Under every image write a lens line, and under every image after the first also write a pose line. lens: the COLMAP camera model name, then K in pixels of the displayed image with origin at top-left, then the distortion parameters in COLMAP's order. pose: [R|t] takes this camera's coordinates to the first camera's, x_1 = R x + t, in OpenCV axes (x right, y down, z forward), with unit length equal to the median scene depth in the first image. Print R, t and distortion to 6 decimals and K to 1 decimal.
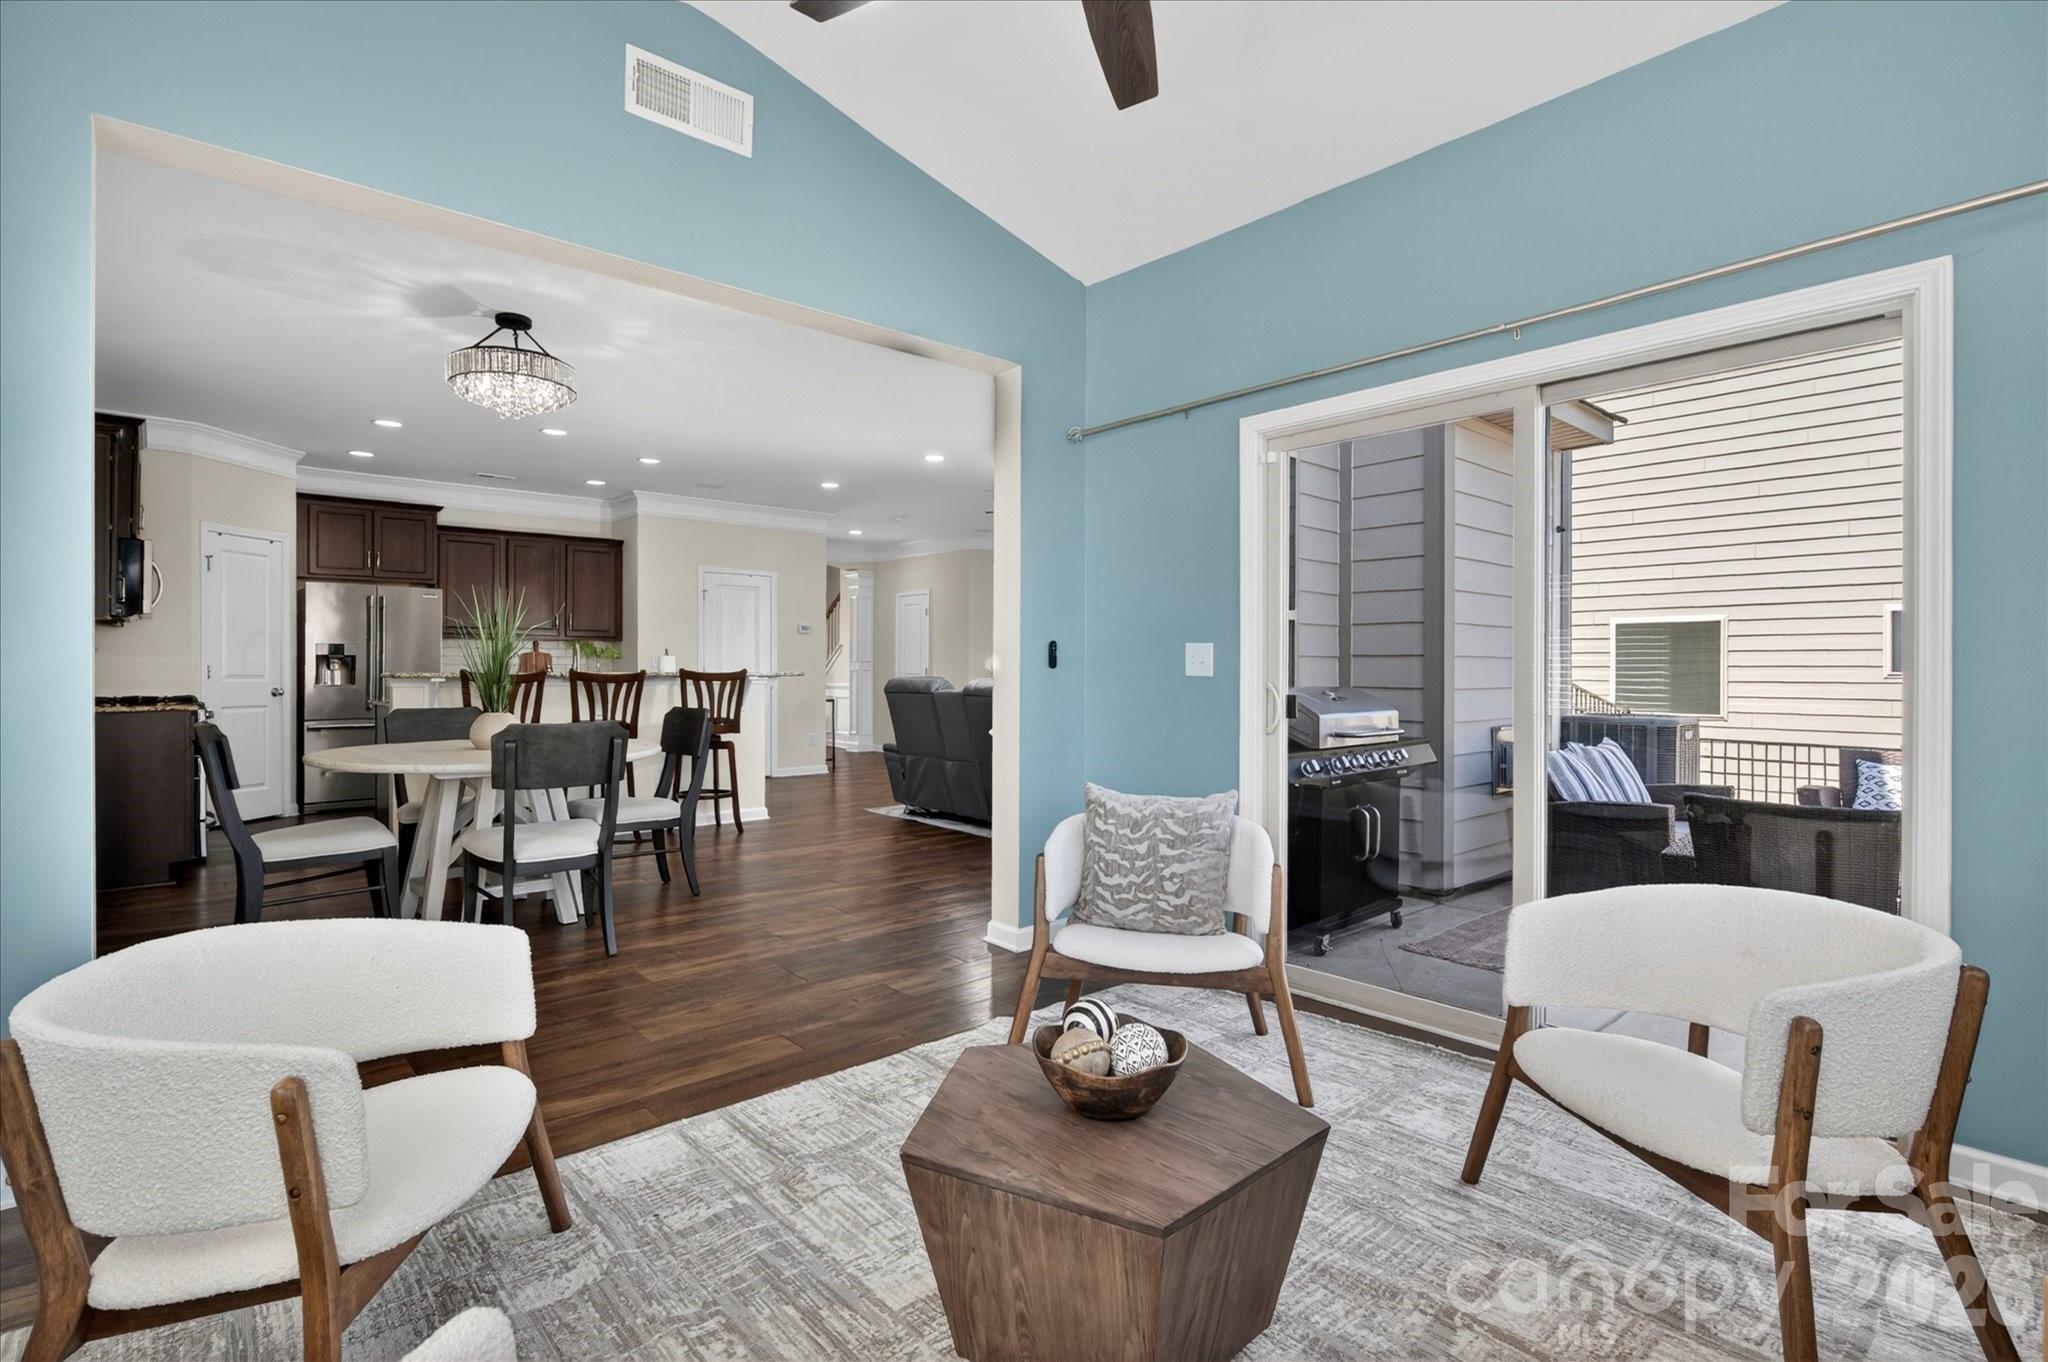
lens RADIAL K [[937.7, 0, 1004.7], [0, 937.7, 674.5], [0, 0, 1]] dist [-0.001782, -0.001343]
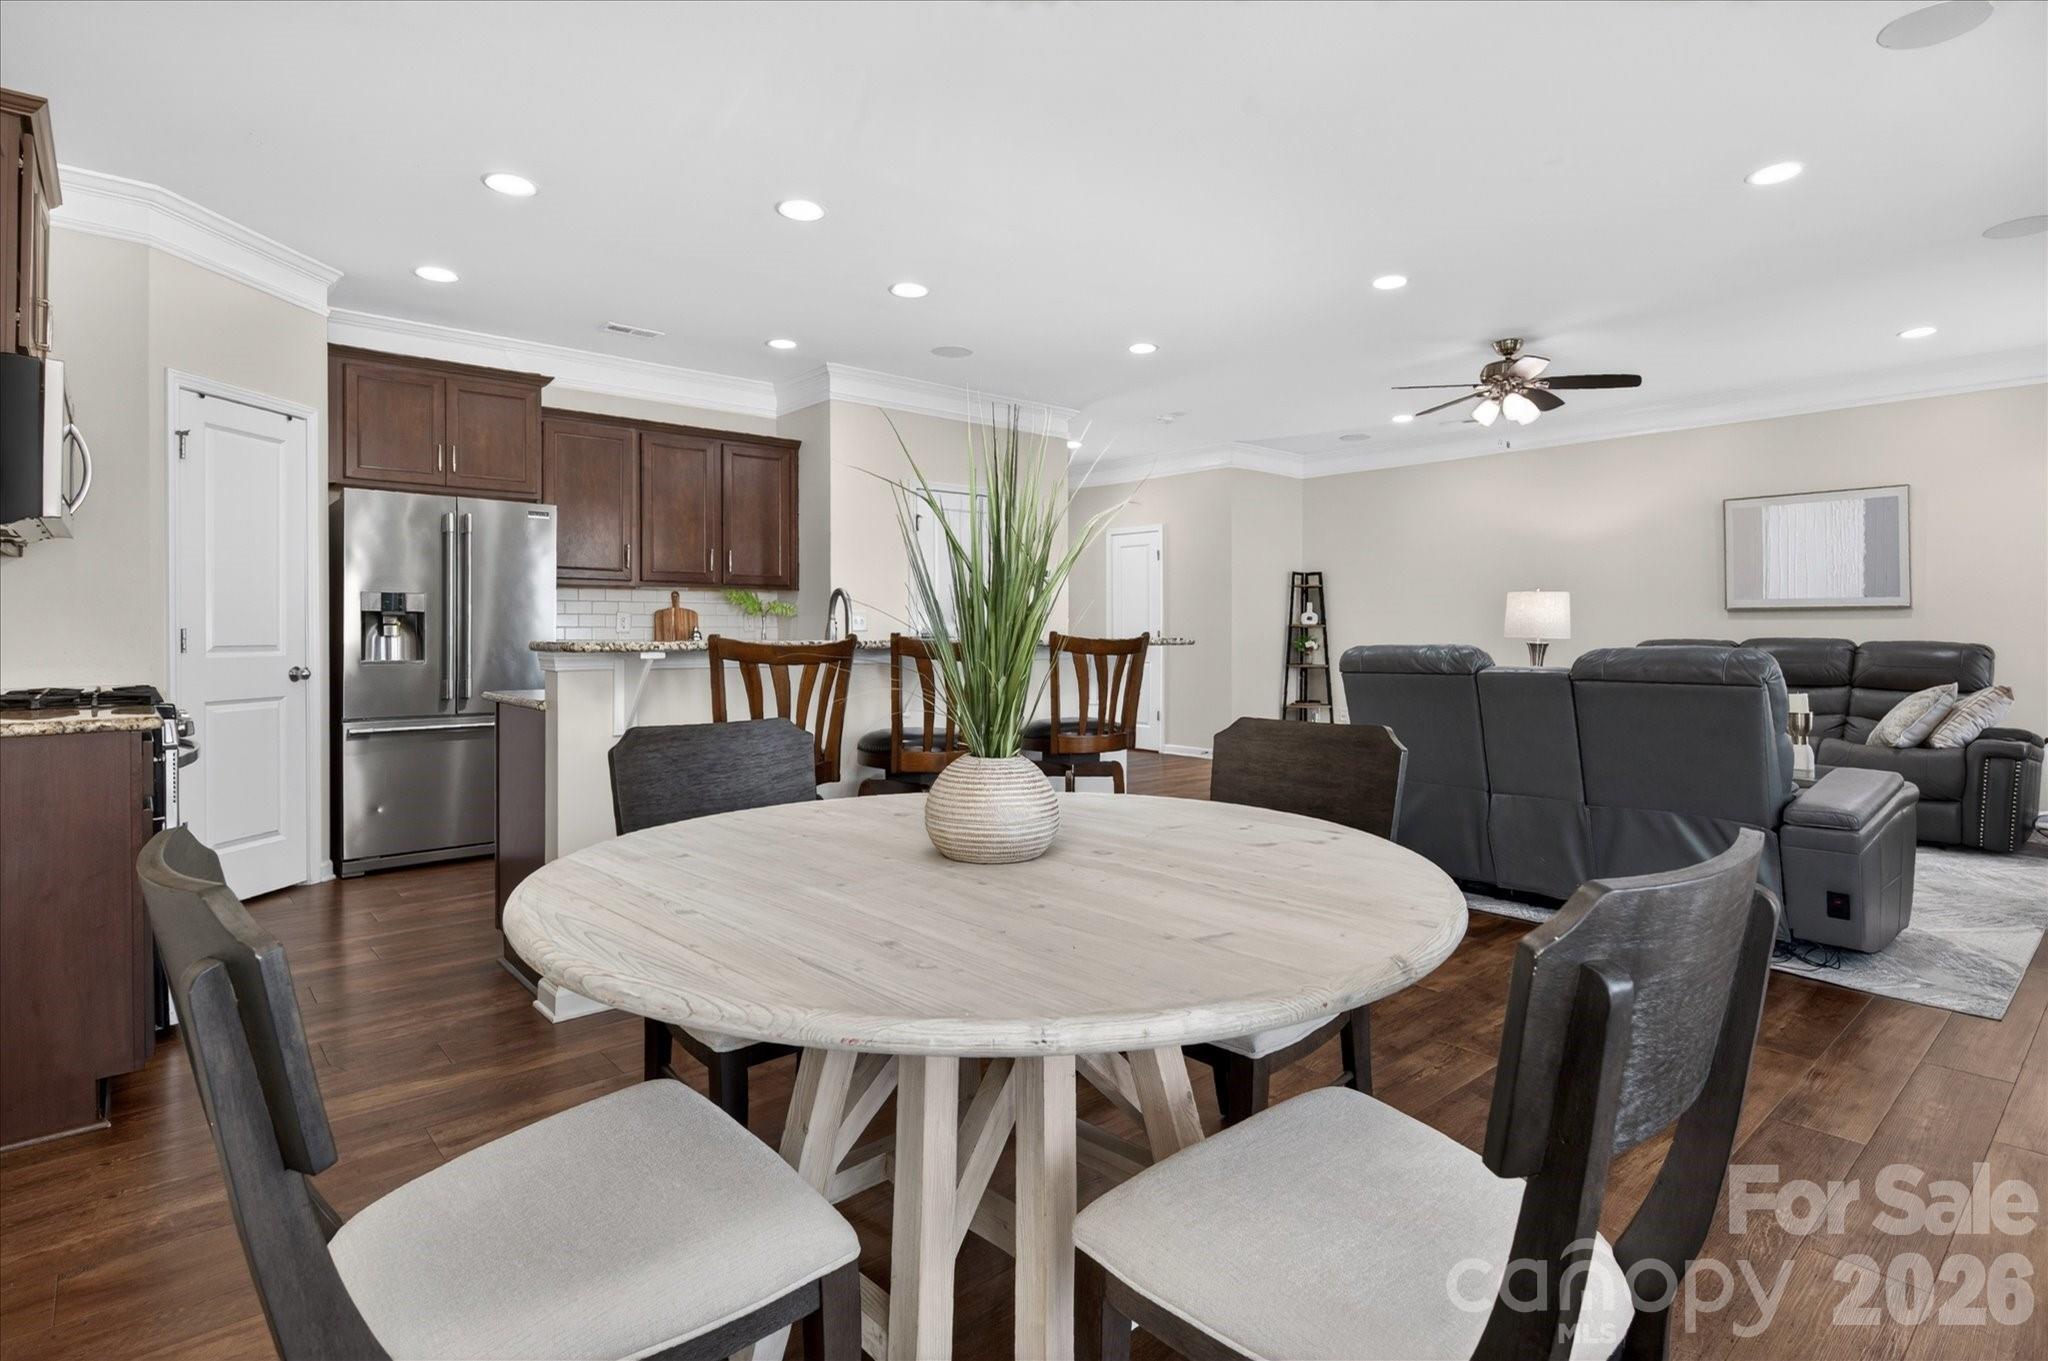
lens RADIAL K [[1050.7, 0, 1058.1], [0, 1050.7, 636.4], [0, 0, 1]] dist [-0.010272, 0.003168]
pose [[0.999958, -0.001443, -0.008997, -0.275375], [0.001415, 0.999994, -0.003169, -0.001674], [0.009002, 0.003156, 0.999955, 0.324404]]
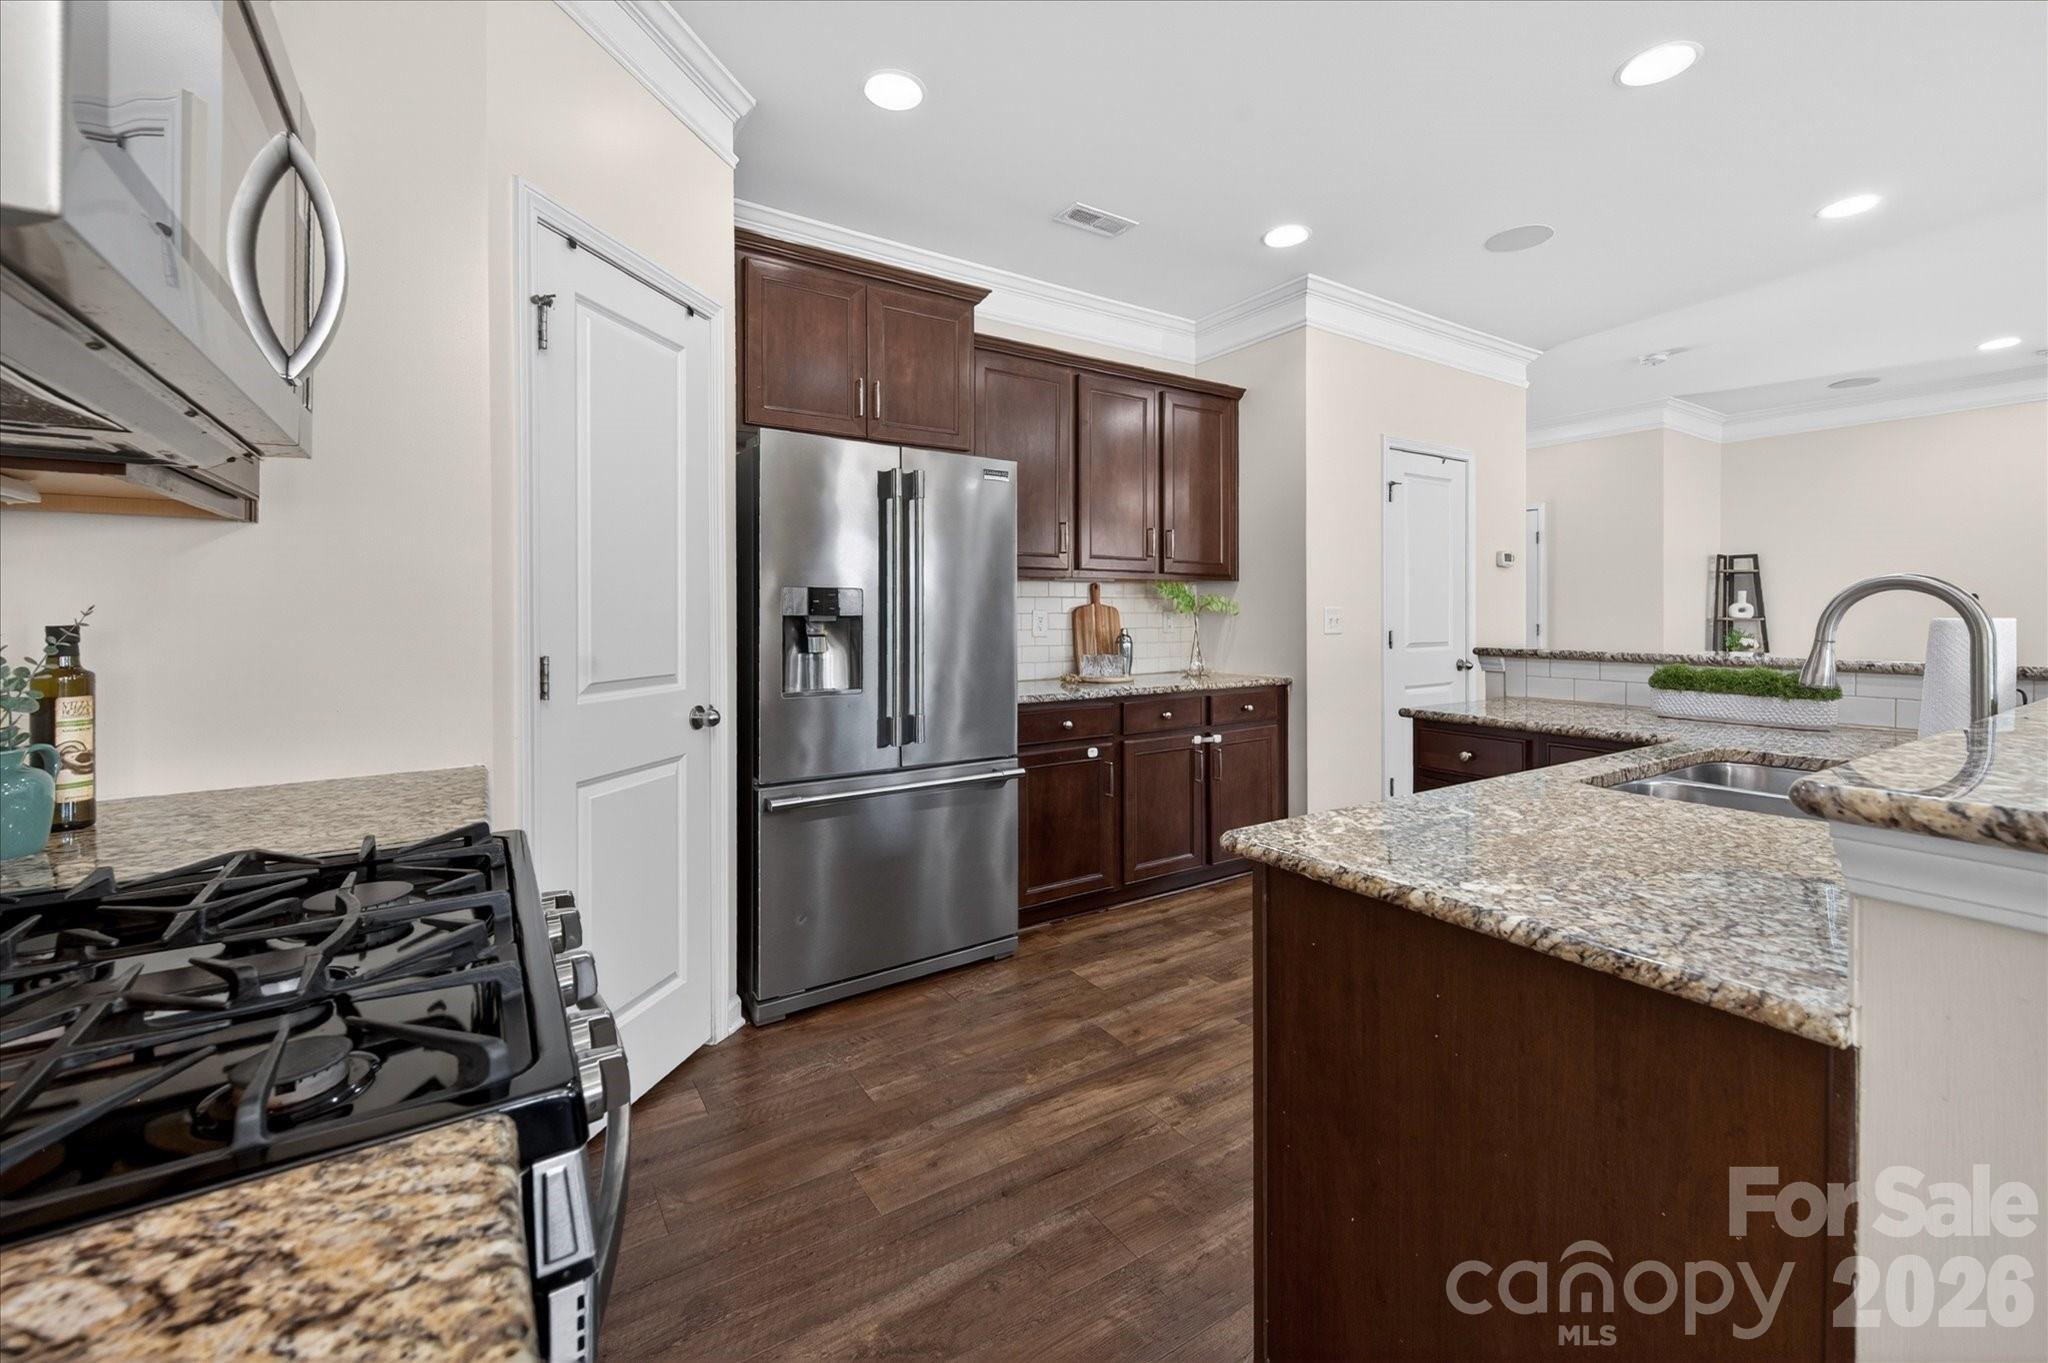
lens RADIAL K [[840.8, 0, 1022.9], [0, 840.8, 614.4], [0, 0, 1]] dist [0.003348, -0.000100]
pose [[0.986309, -0.004663, -0.164843, -0.565765], [0.003195, 0.999953, -0.009172, -0.017633], [0.164878, 0.008520, 0.986277, 0.654678]]
